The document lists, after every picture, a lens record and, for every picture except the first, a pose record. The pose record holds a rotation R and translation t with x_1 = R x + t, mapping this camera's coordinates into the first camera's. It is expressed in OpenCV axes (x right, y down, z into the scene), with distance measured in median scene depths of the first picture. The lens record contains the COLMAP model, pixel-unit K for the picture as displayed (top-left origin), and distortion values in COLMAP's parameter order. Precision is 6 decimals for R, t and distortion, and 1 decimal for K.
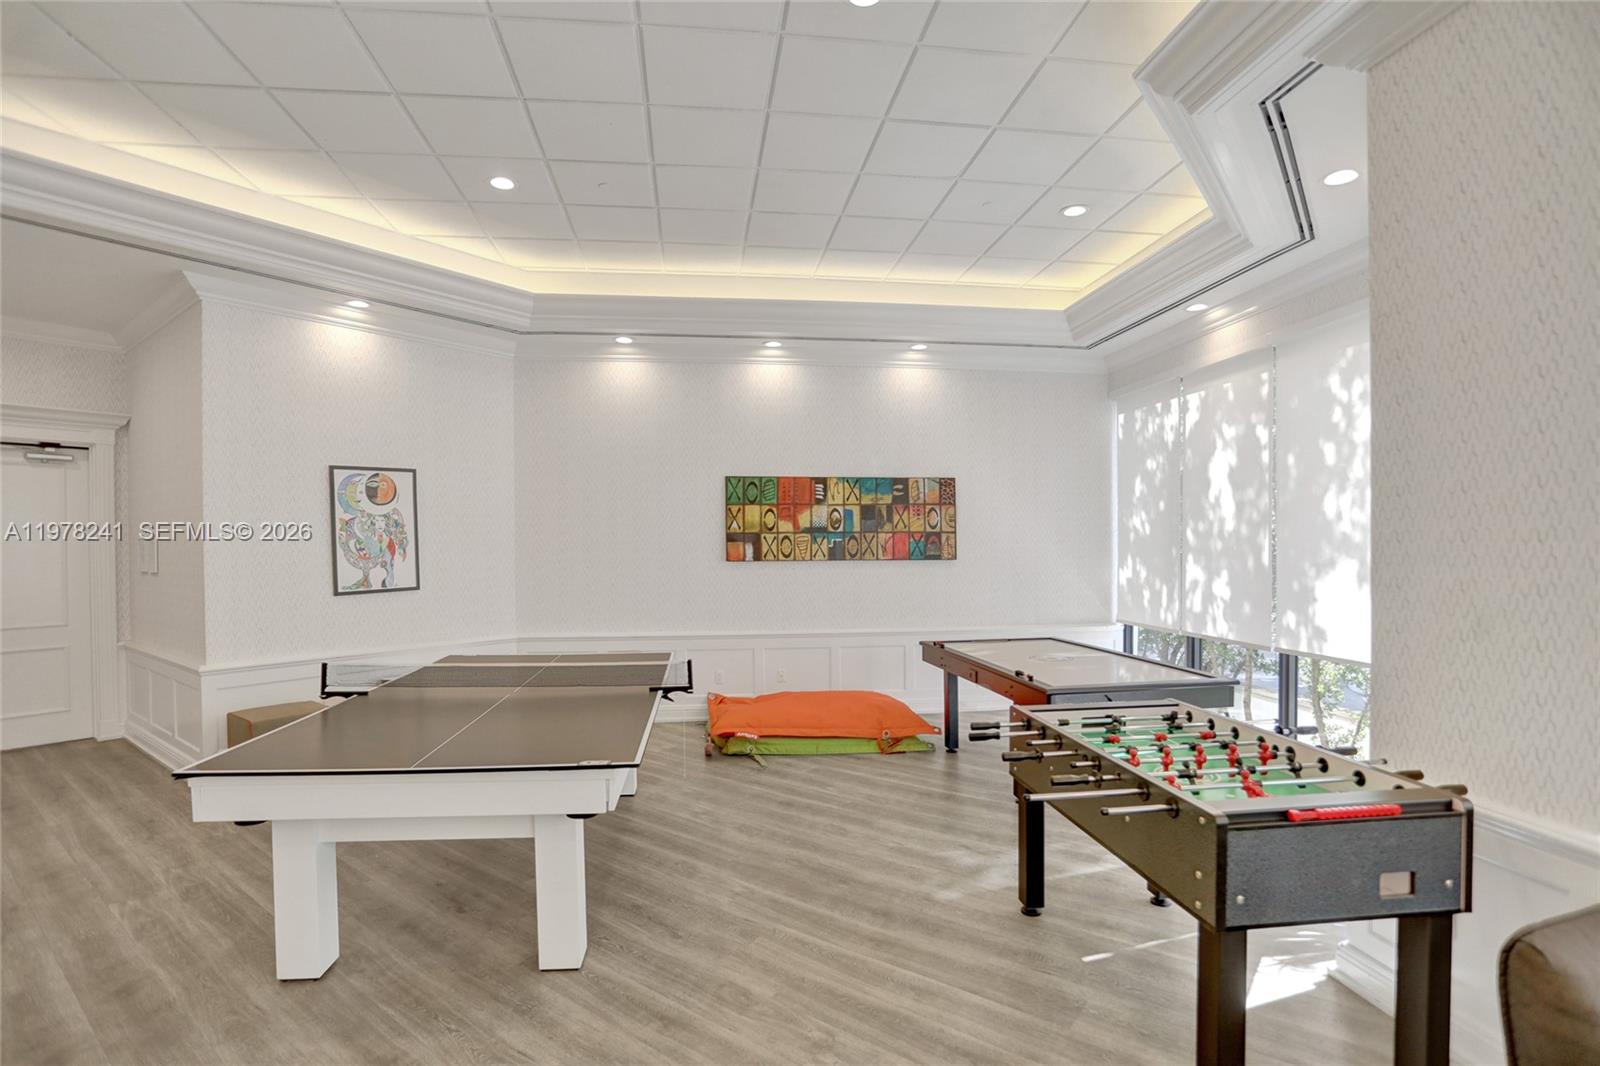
lens RADIAL K [[801.7, 0, 800.0], [0, 801.7, 533.0], [0, 0, 1]] dist [-0.071155, 0.032784]
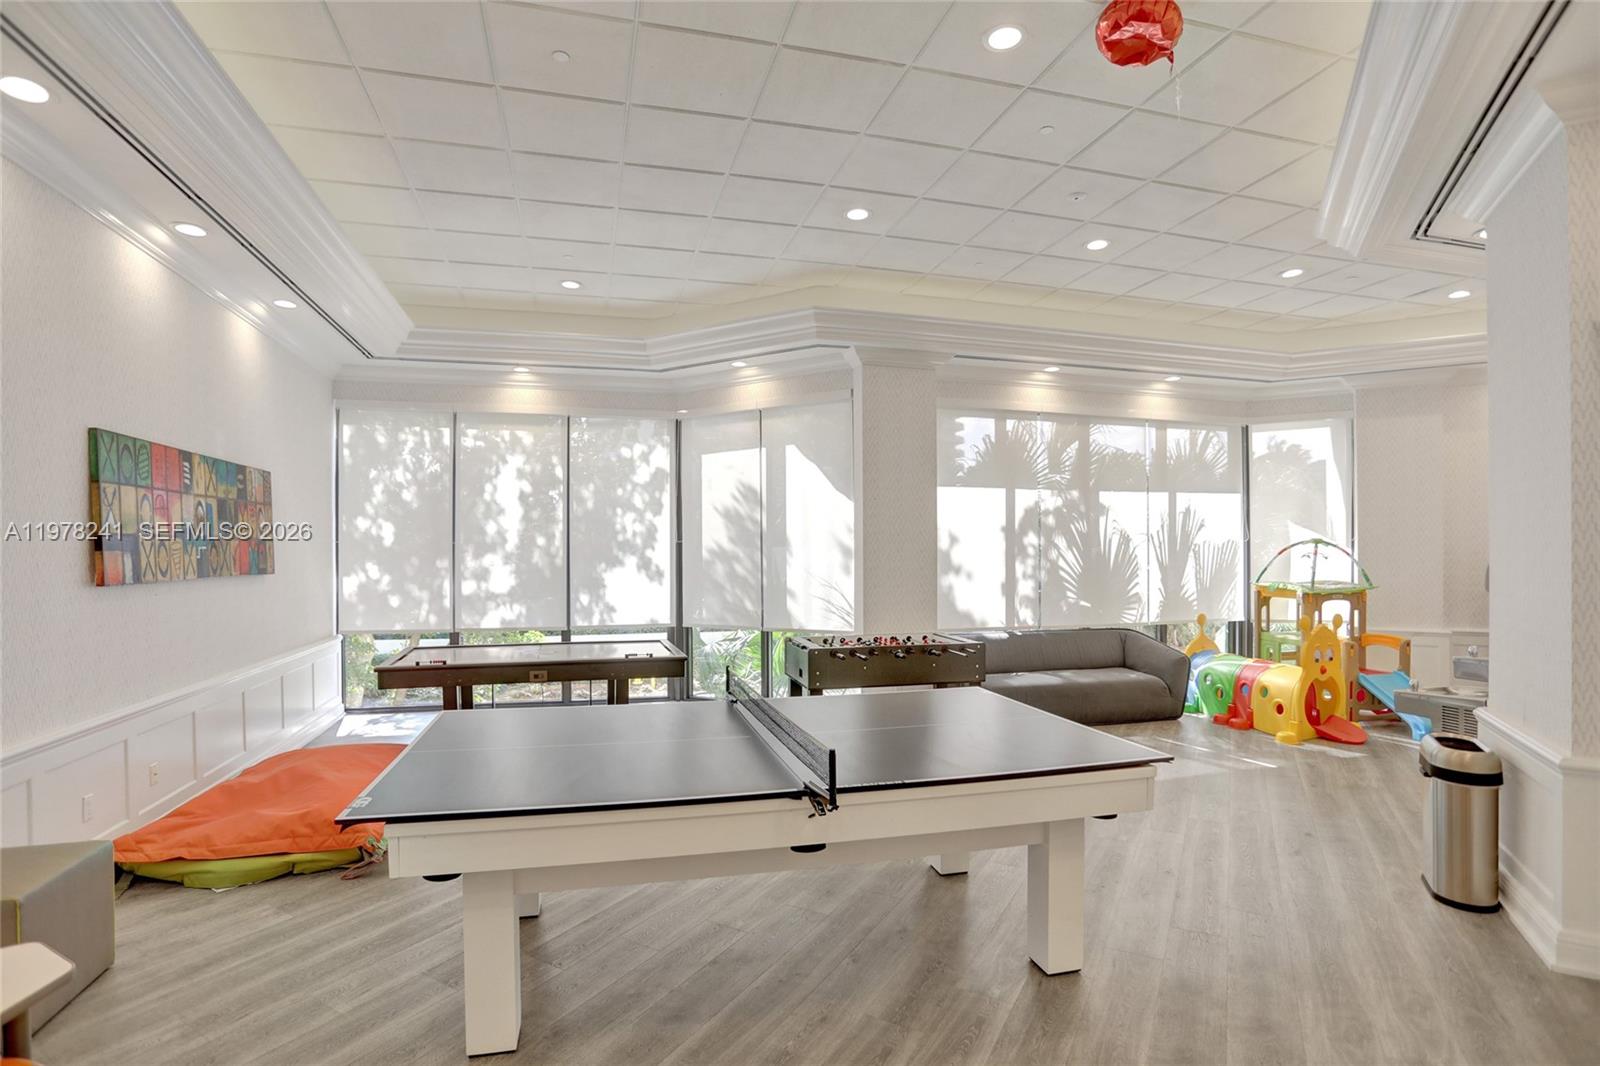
lens RADIAL K [[801.7, 0, 800.0], [0, 801.7, 533.0], [0, 0, 1]] dist [-0.071155, 0.032784]
pose [[-0.125397, 0.022658, 0.991848, -0.663447], [0.017365, 0.999636, -0.020640, 0.018188], [-0.991955, 0.014635, -0.125744, 0.592376]]
